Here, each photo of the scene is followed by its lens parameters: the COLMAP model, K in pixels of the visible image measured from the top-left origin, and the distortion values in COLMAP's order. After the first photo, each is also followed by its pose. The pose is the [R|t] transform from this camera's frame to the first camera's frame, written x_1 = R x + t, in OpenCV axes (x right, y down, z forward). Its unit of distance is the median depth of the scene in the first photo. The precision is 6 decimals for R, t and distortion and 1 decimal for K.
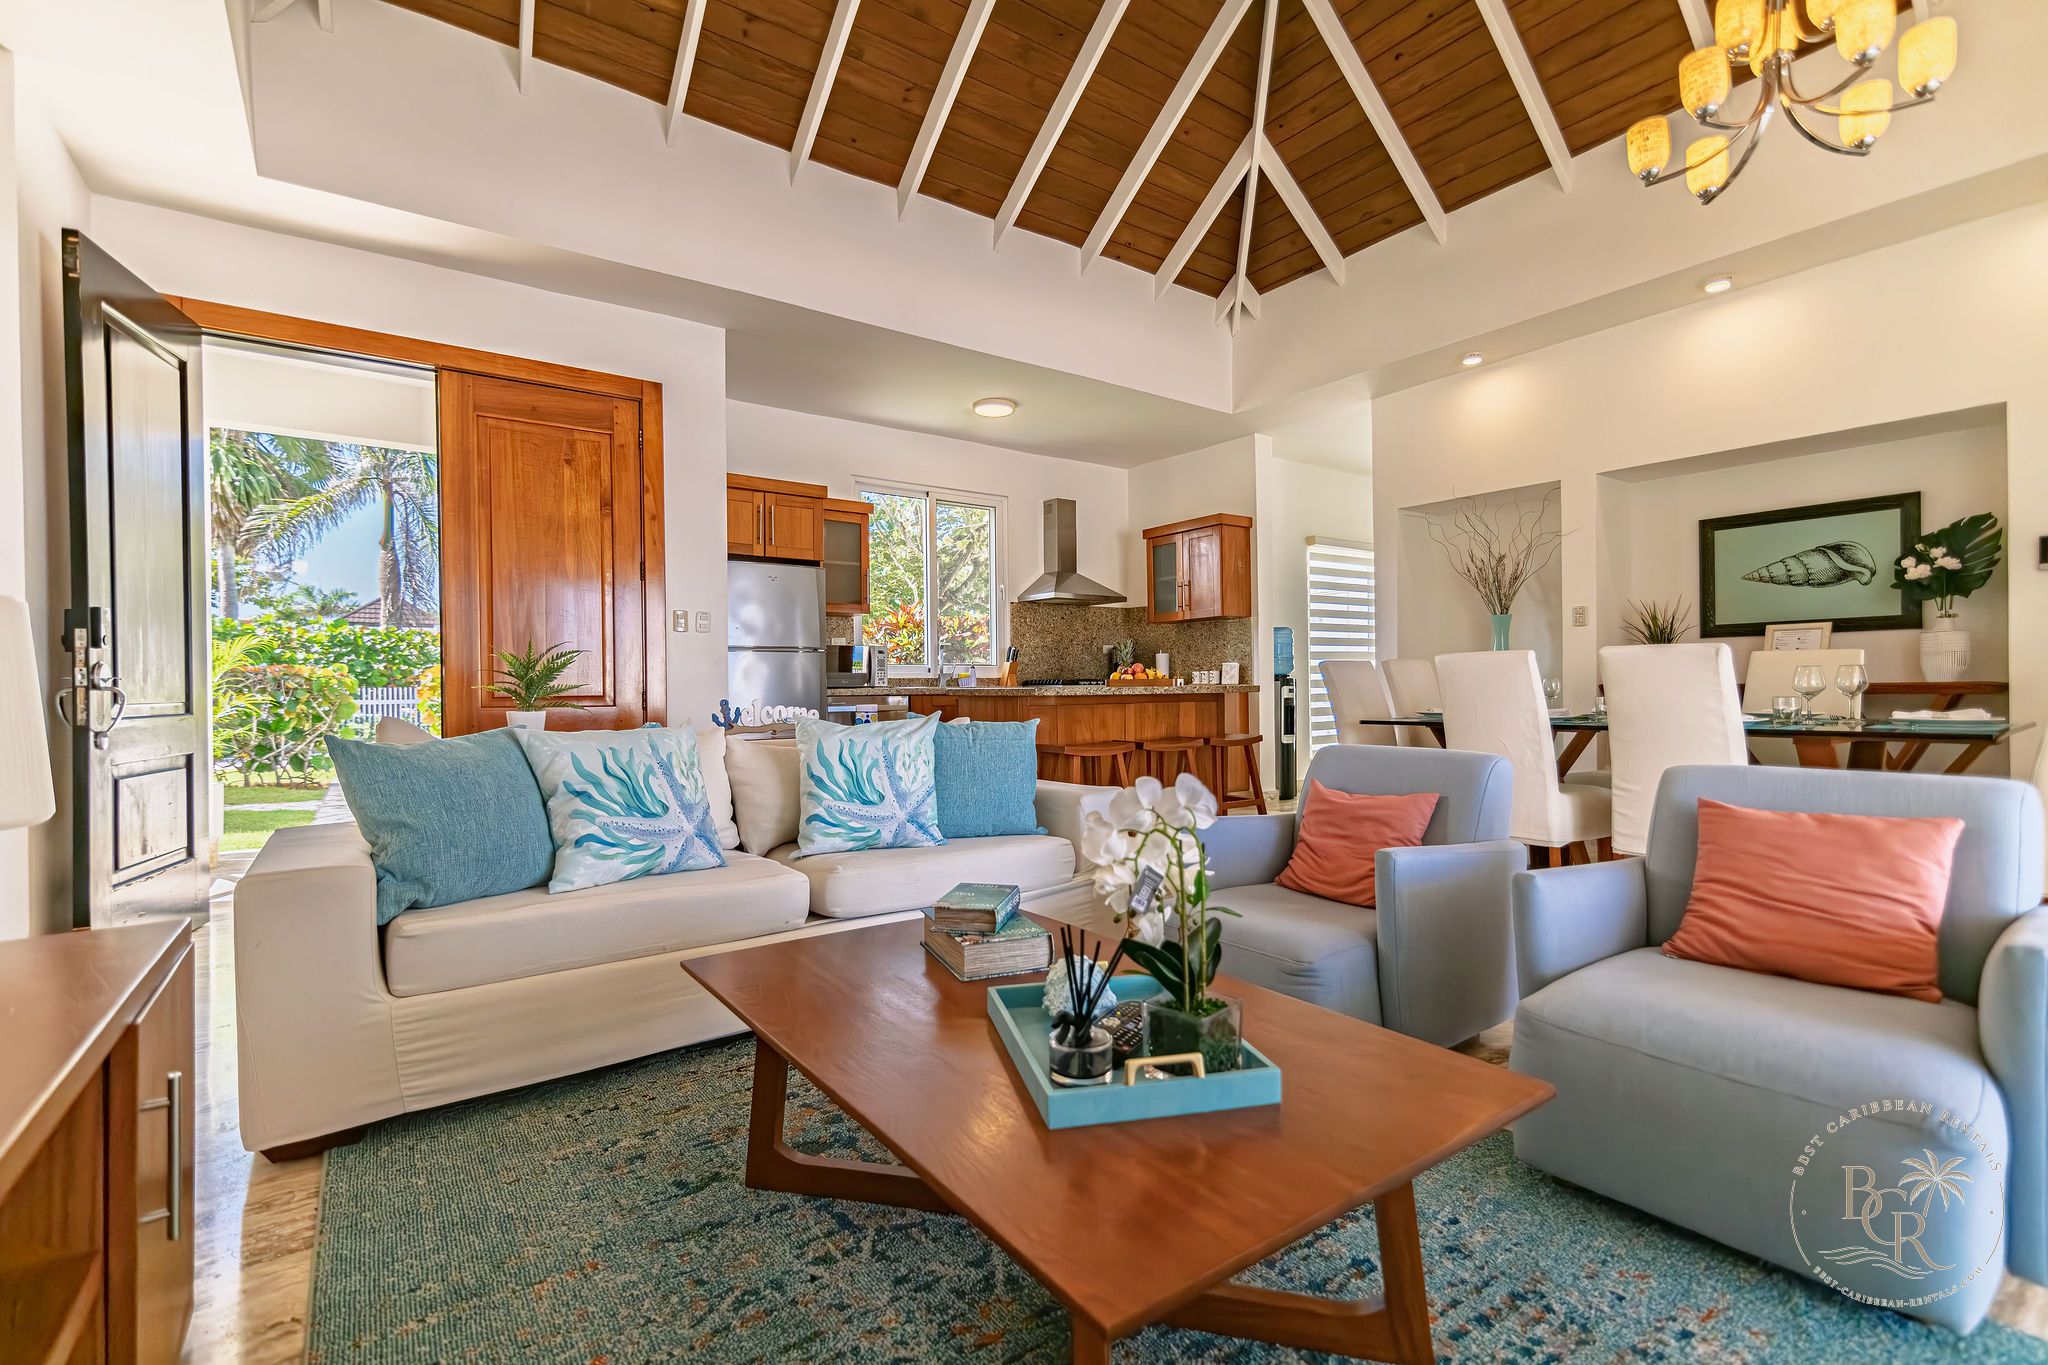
lens RADIAL K [[917.9, 0, 1026.6], [0, 917.9, 689.8], [0, 0, 1]] dist [0.012099, -0.000196]
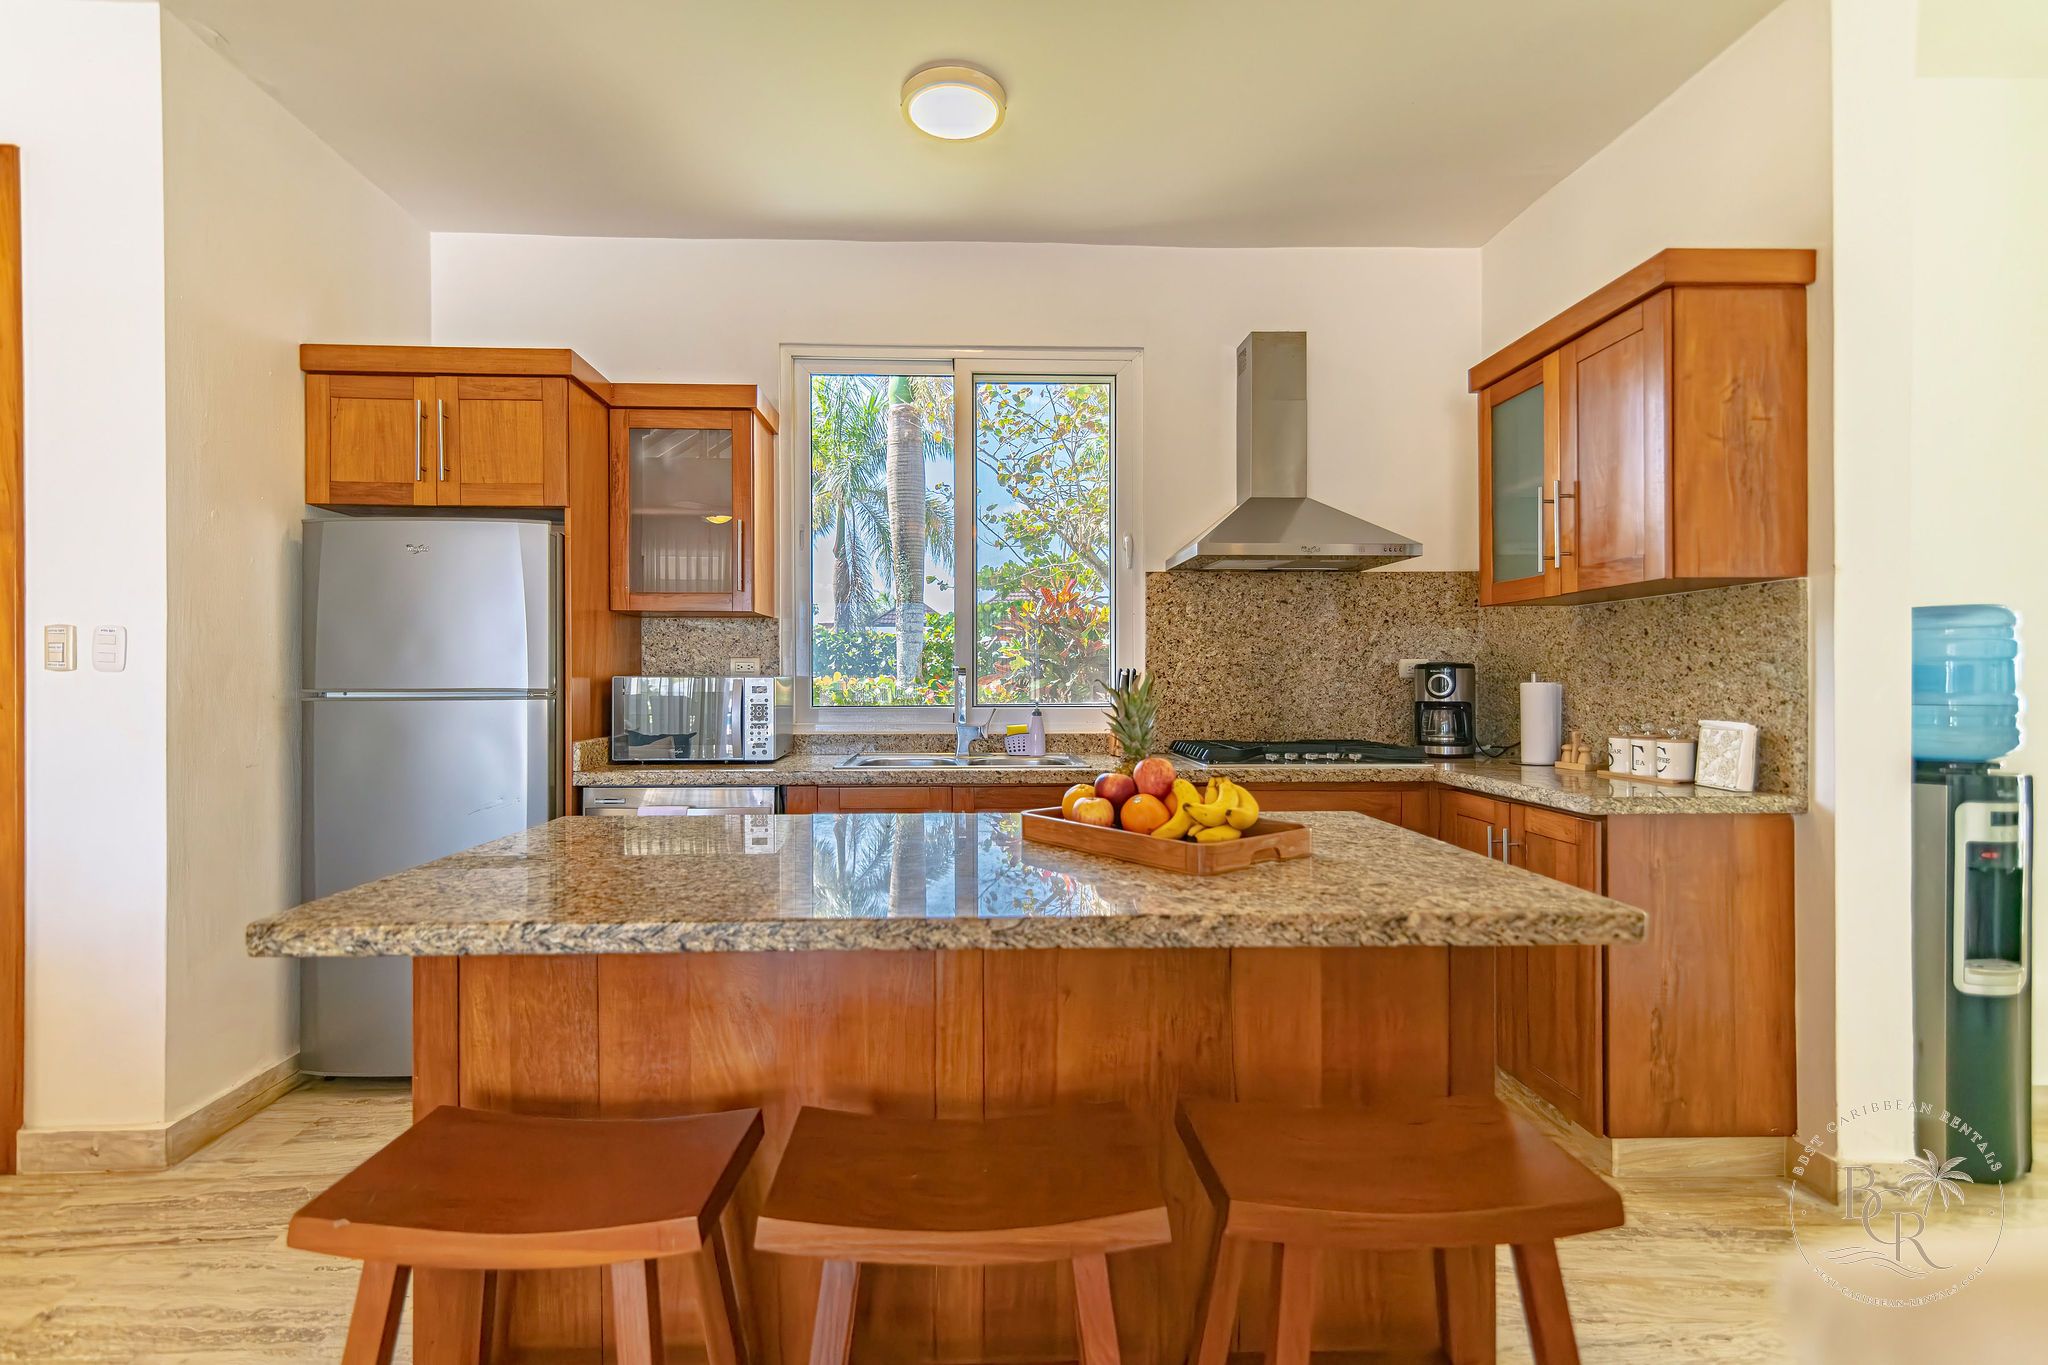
lens RADIAL K [[934.7, 0, 999.2], [0, 934.7, 681.4], [0, 0, 1]] dist [0.012364, -0.000211]
pose [[0.833821, 0.010190, -0.551941, 0.272249], [-0.009555, 0.999946, 0.004027, -0.060344], [0.551953, 0.001915, 0.833873, 0.829220]]
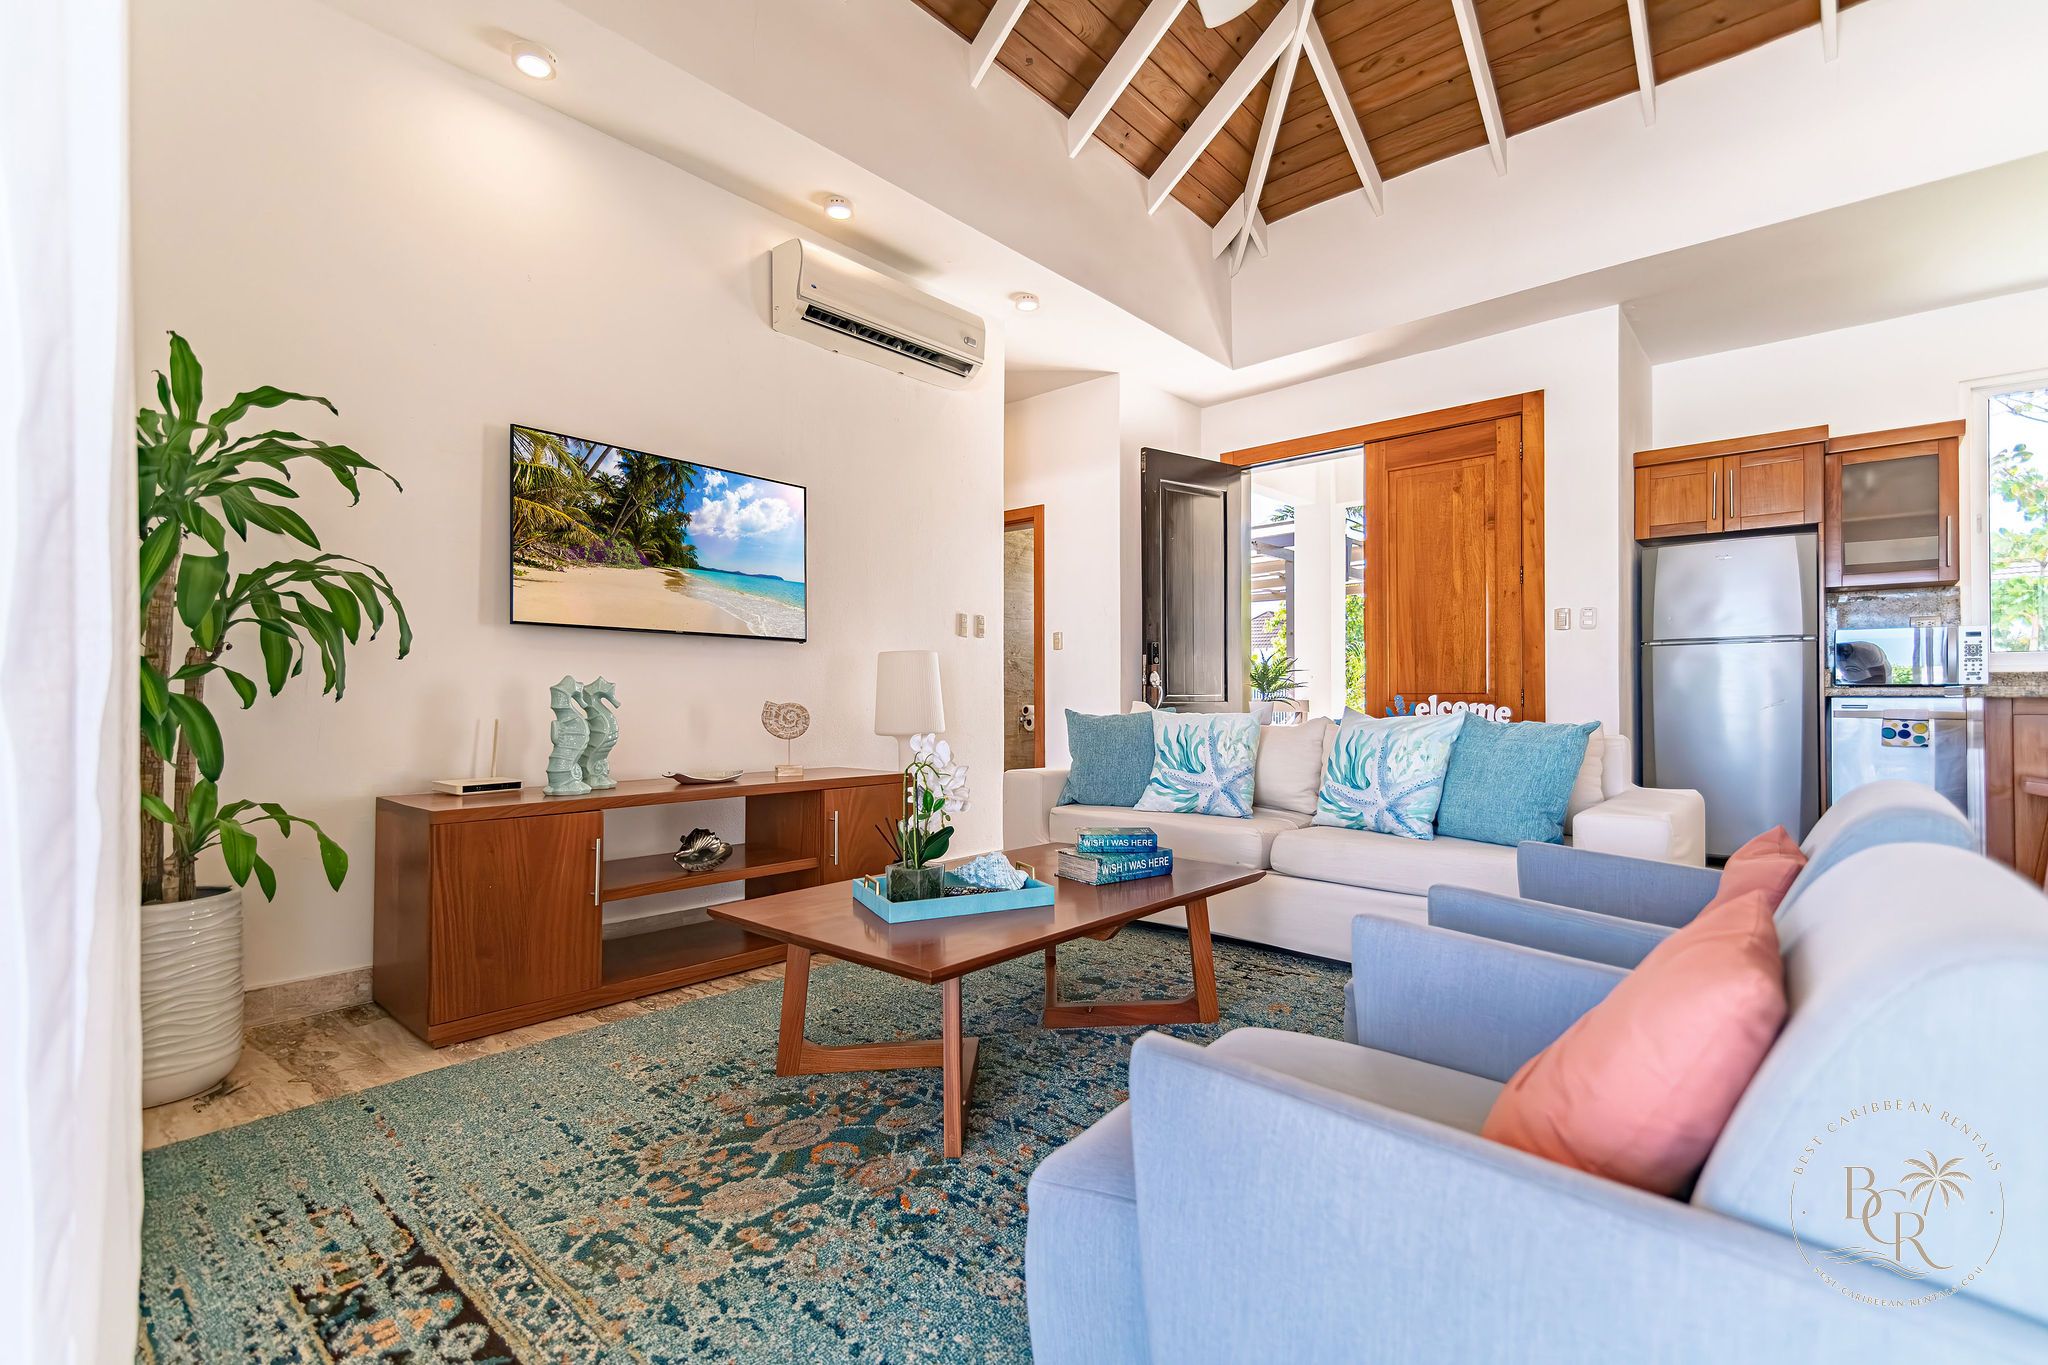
lens RADIAL K [[917.9, 0, 1026.6], [0, 917.9, 689.8], [0, 0, 1]] dist [0.012099, -0.000196]
pose [[0.227784, 0.003481, -0.973705, 0.446356], [-0.002537, 0.999992, 0.002981, 0.001164], [0.973708, 0.001791, 0.227791, 0.190974]]
